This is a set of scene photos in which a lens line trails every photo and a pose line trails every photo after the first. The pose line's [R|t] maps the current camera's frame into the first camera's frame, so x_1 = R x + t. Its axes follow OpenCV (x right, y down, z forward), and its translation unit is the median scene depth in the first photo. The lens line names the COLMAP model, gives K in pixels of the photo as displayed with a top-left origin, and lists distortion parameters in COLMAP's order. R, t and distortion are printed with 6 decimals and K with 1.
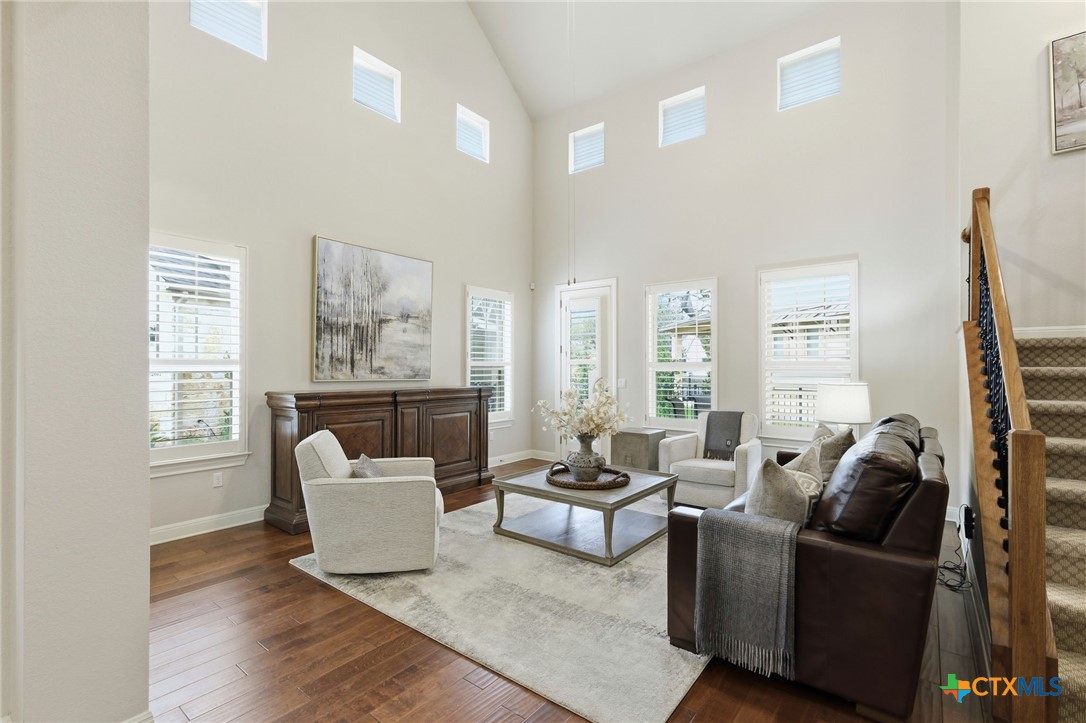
lens RADIAL K [[484.9, 0, 539.0], [0, 484.9, 369.1], [0, 0, 1]] dist [-0.000267, 0.000109]
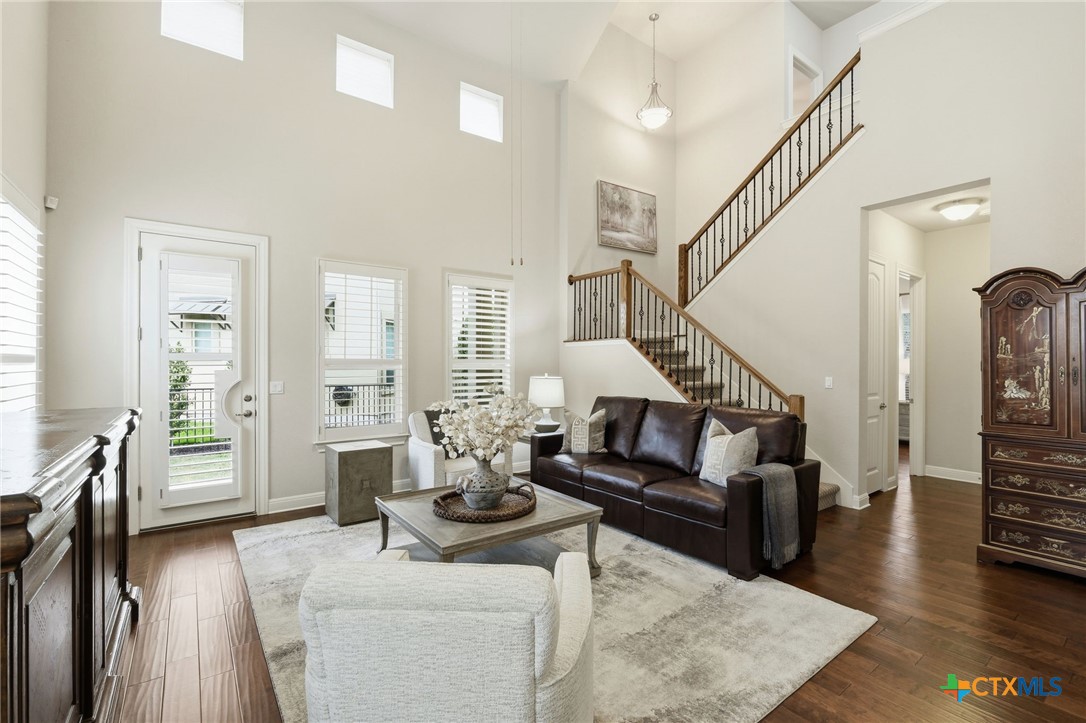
lens RADIAL K [[484.9, 0, 539.0], [0, 484.9, 369.1], [0, 0, 1]] dist [-0.000267, 0.000109]
pose [[0.271089, -0.009581, 0.962507, -0.493650], [-0.002111, 0.999942, 0.010548, -0.007906], [-0.962552, -0.004891, 0.271053, 0.521413]]
